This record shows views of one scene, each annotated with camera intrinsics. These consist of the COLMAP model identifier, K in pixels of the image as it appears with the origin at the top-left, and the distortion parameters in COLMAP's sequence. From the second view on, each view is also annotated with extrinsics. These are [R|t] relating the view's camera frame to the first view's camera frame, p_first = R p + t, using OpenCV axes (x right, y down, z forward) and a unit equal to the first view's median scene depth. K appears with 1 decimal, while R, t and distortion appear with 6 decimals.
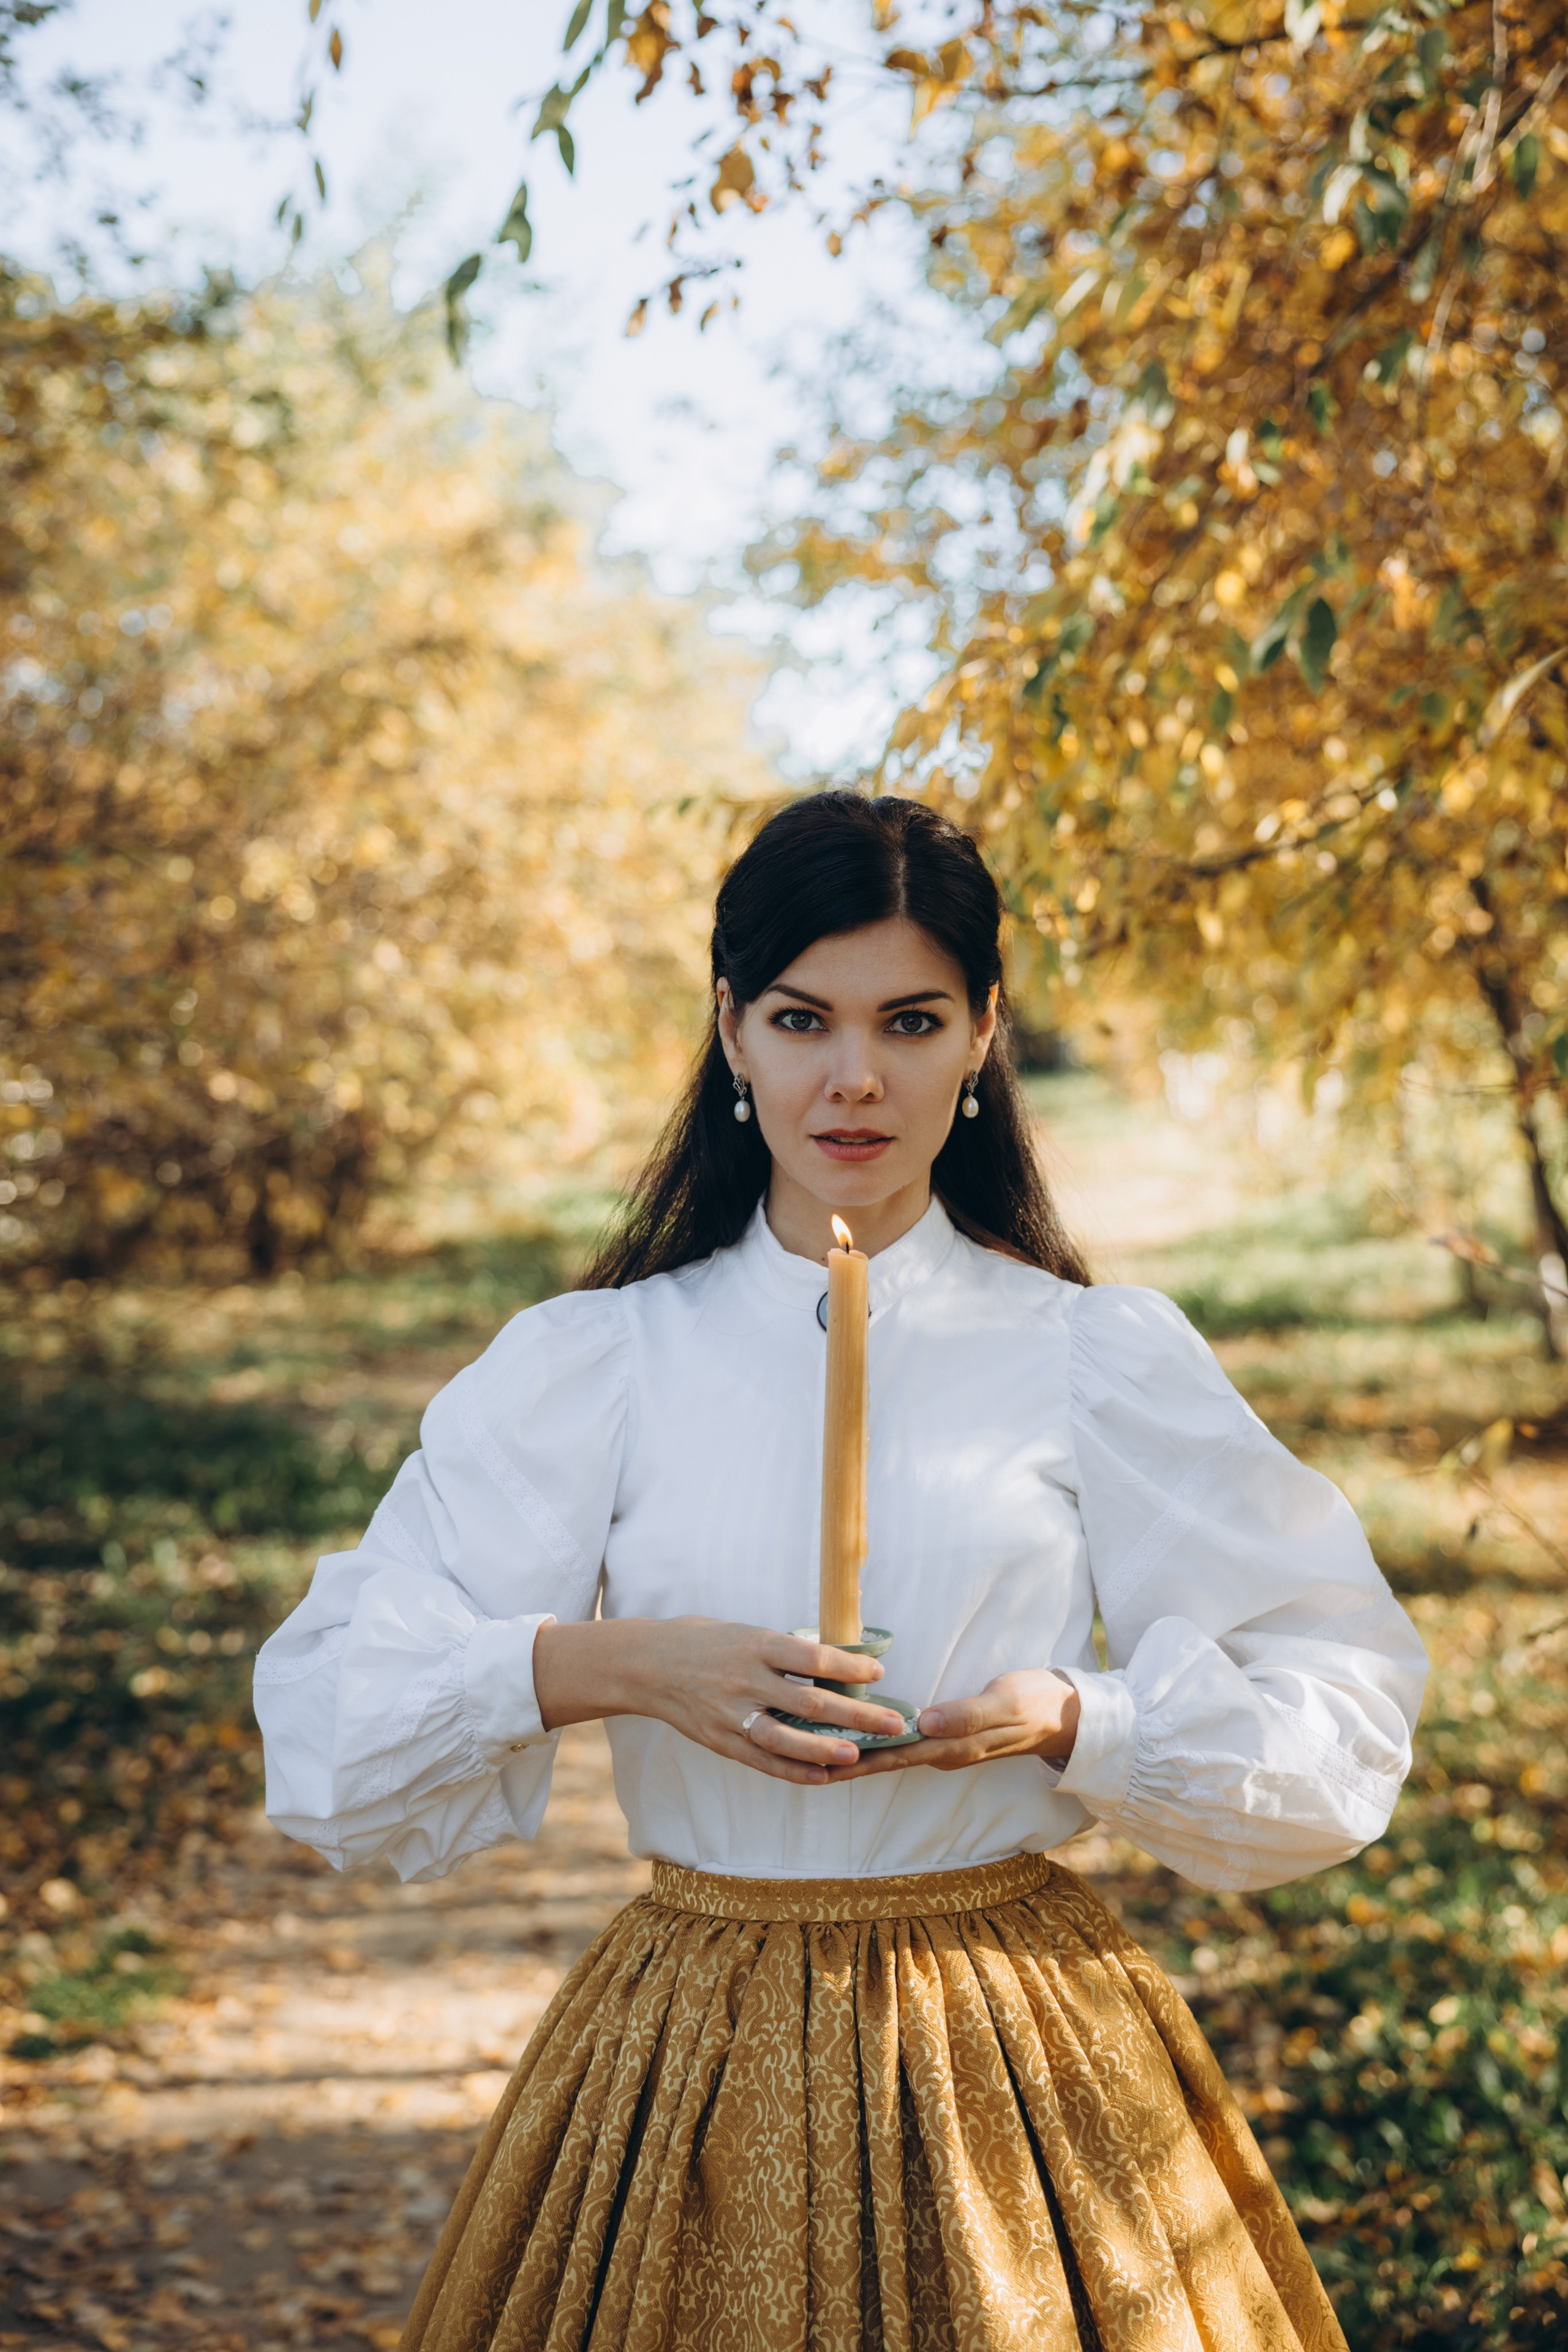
lens RADIAL K [[3166.4, 0, 787.4], [0, 3166.4, 1179.3], [0, 0, 1]] dist [0.310307, 0.000000]
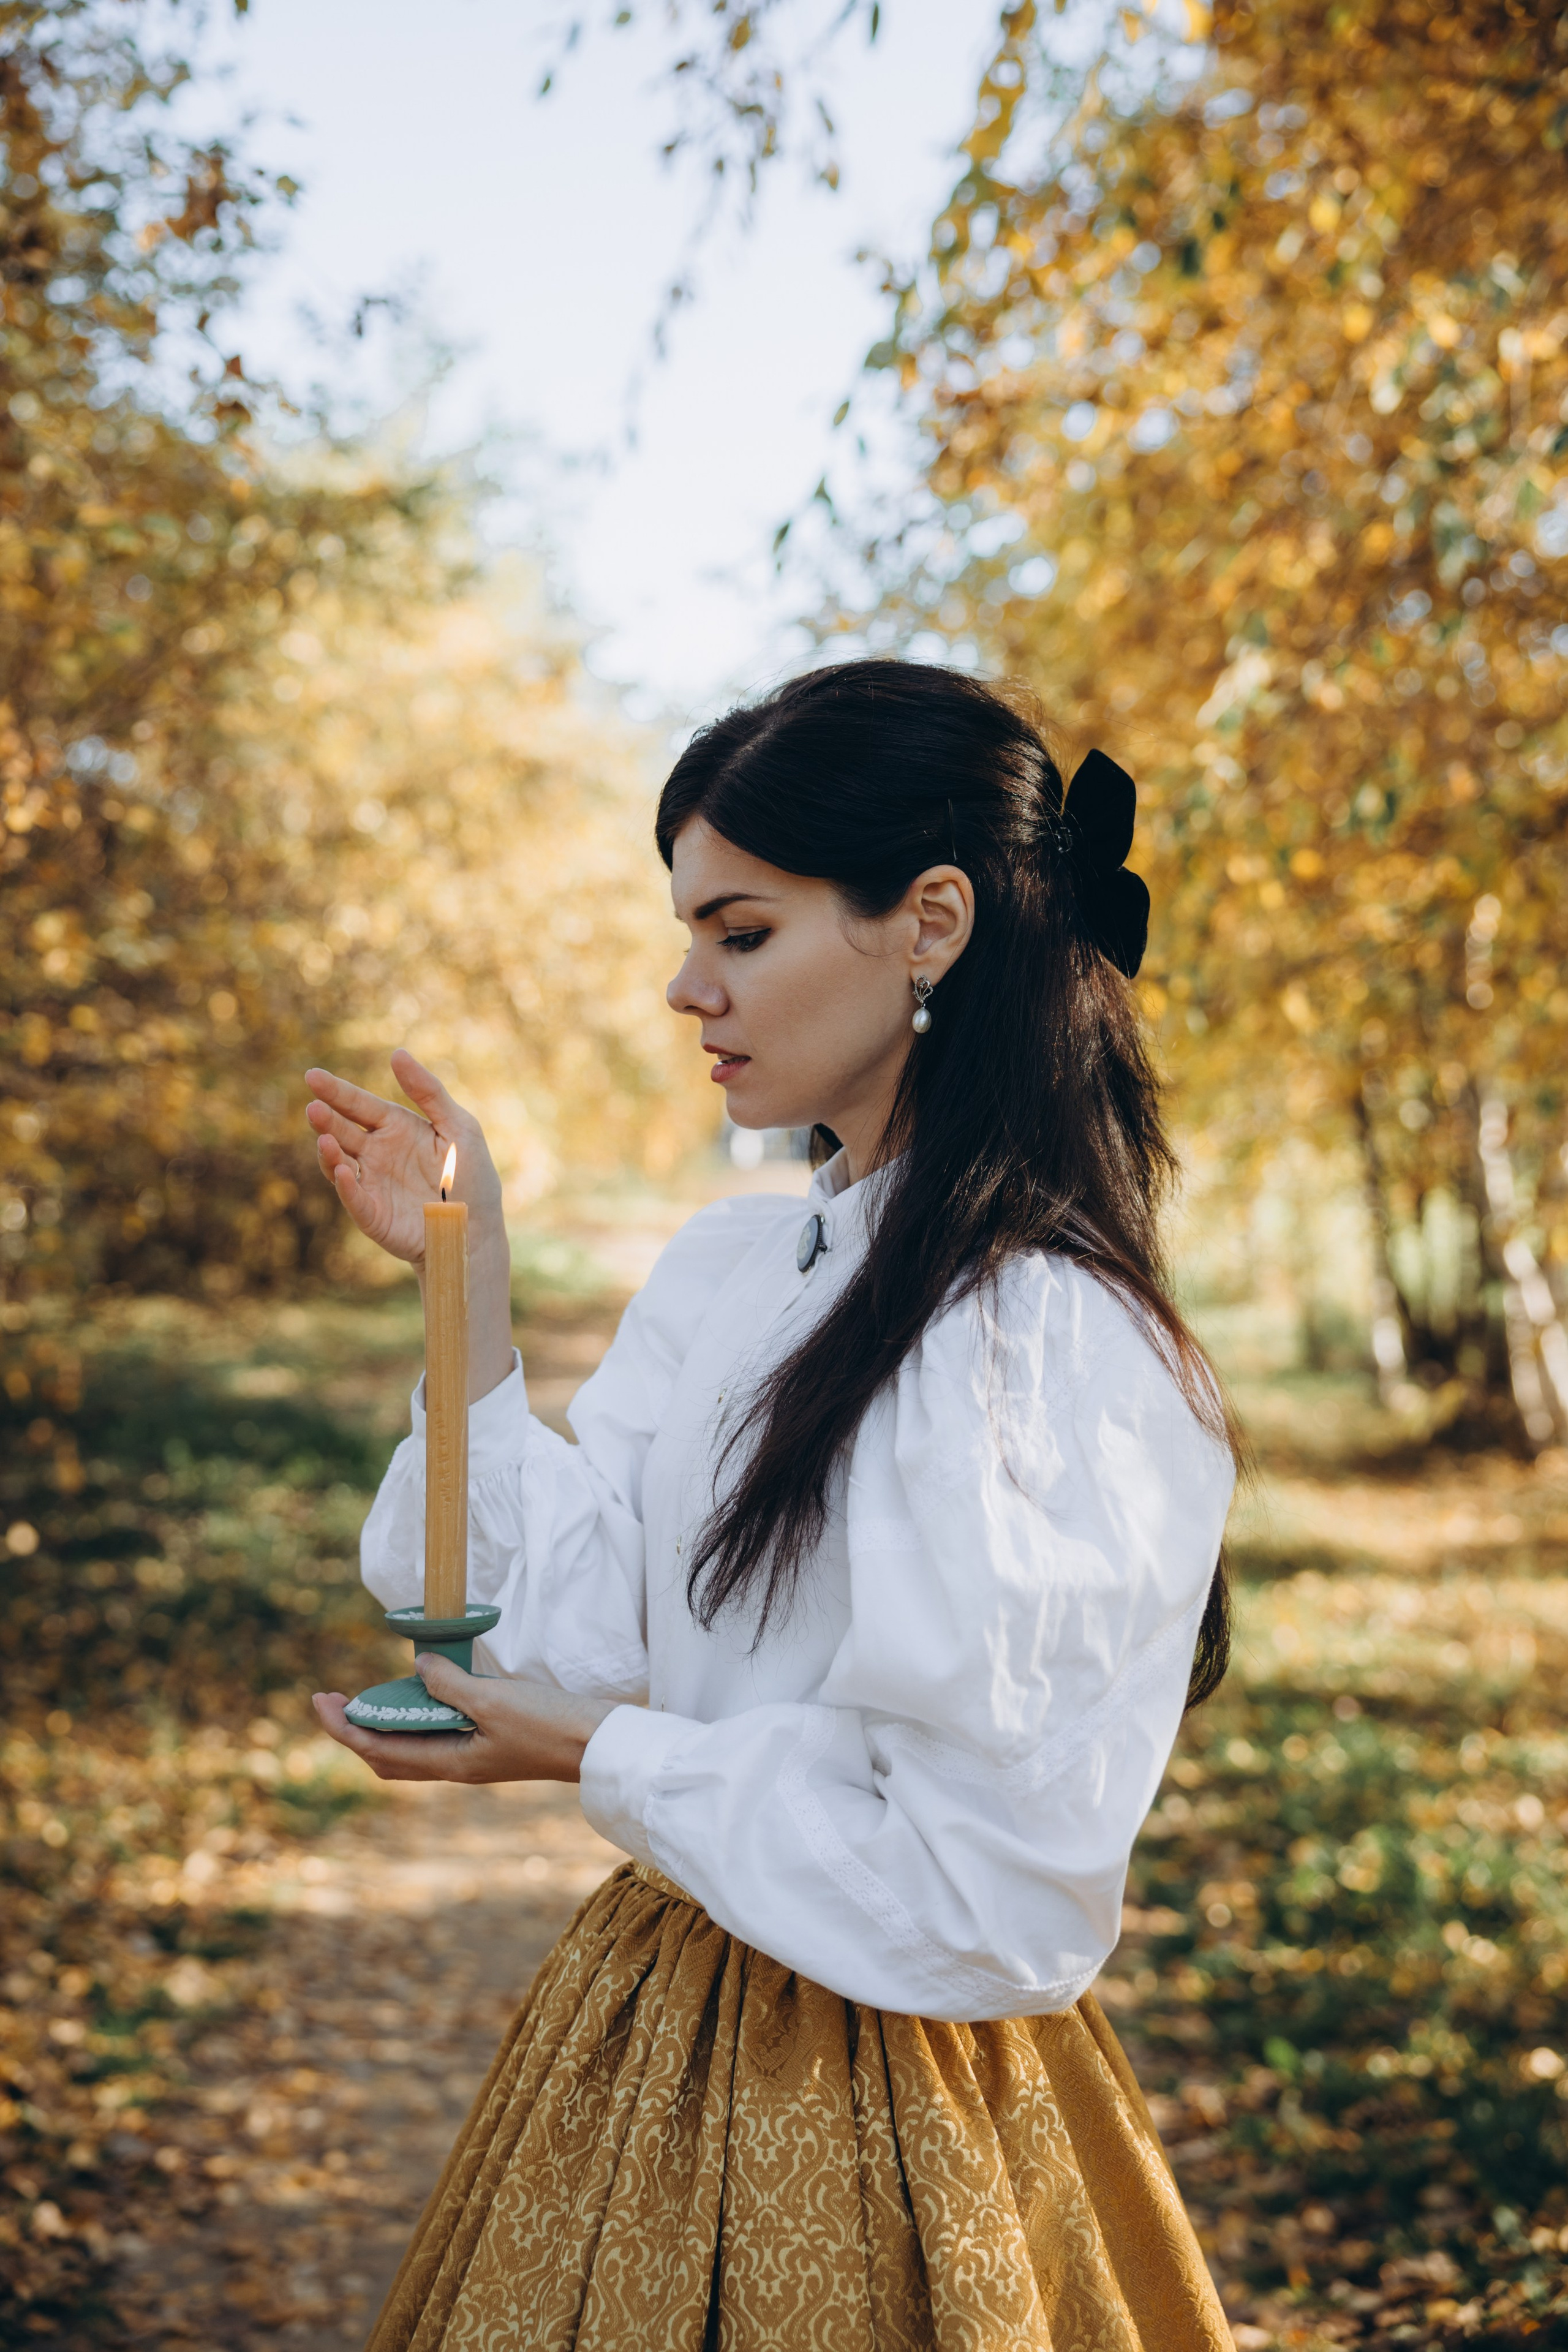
lens RADIAL K [[2918.9, 0, 791.9], [0, 2918.9, 1170.2], [0, 0, 1]] dist [0.311334, 0.000000]
pose [[0.997458, 0.051959, 0.048753, -0.132923], [-0.050555, 0.998282, -0.029613, 0.038874], [-0.050208, 0.027073, 0.998372, -0.268890]]
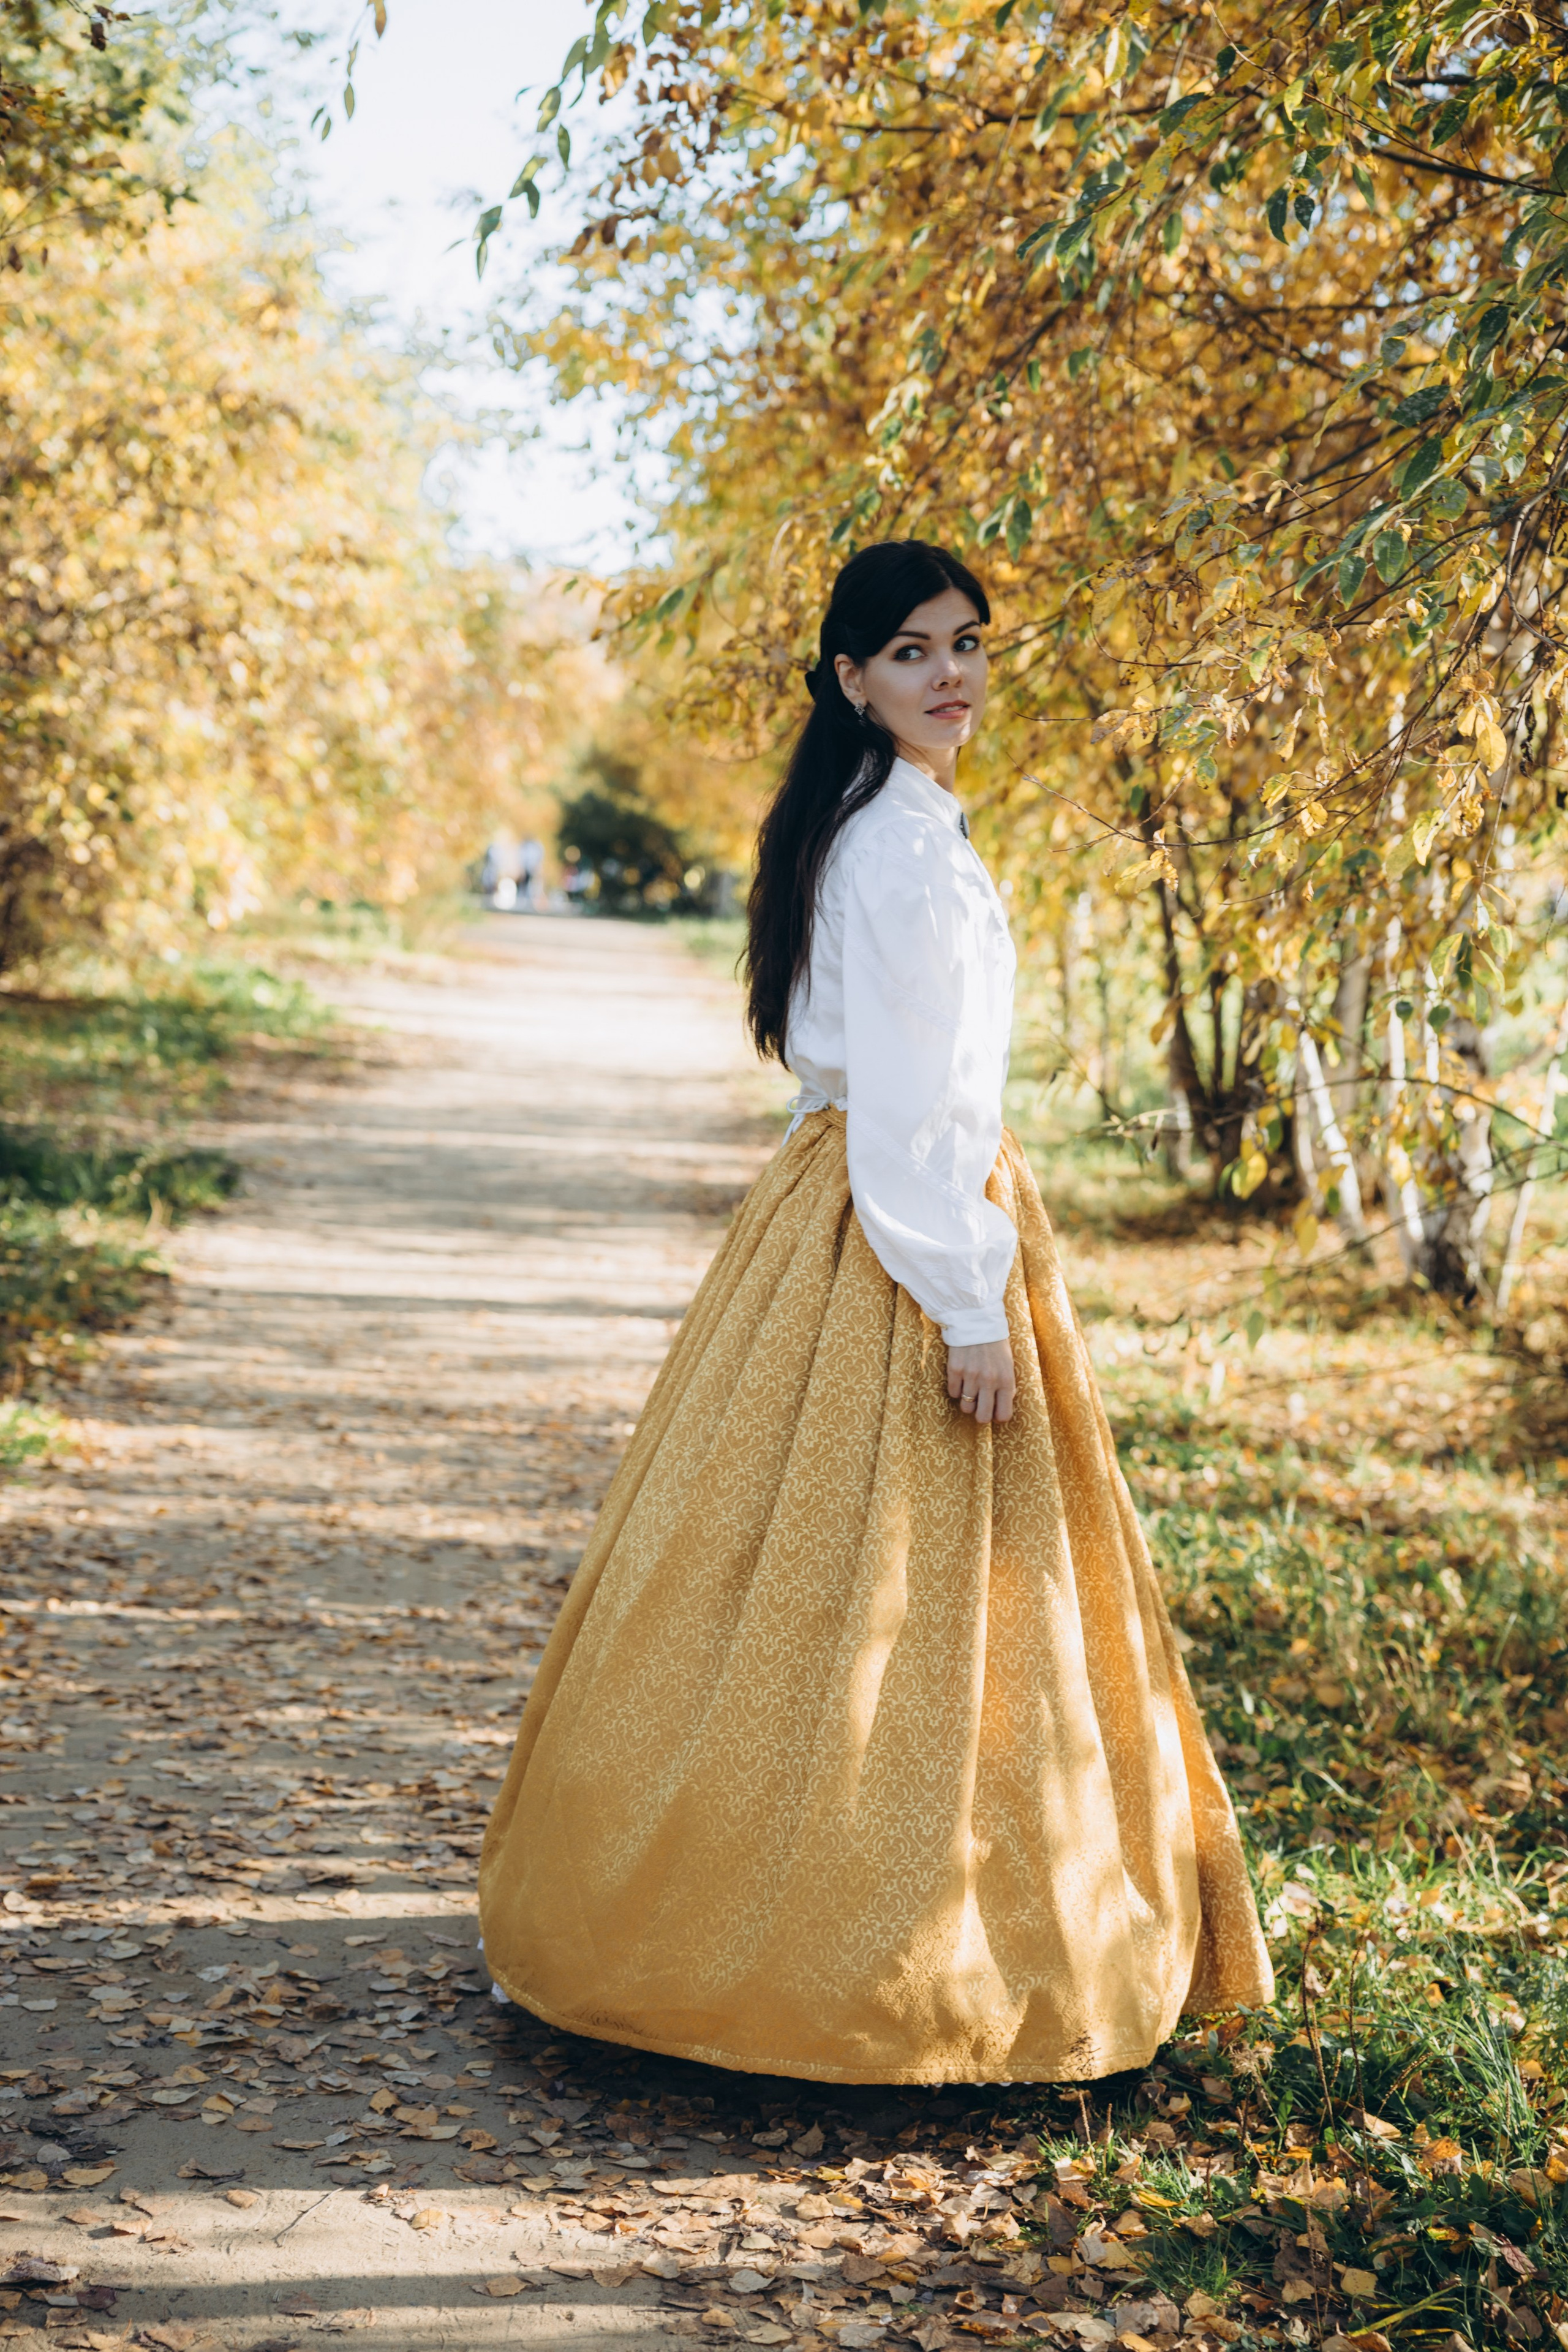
lens RADIAL K [[3590.7, 0, 788.6], [0, 3590.7, 1183.1], [0, 0, 1]] dist [0.409058, 0.000000]
pose [[0.989523, 0.087873, 0.114551, -0.109725], [-0.092549, 0.995052, 0.036150, 0.086540], [-0.110808, -0.046373, 0.992759, -0.687869]]
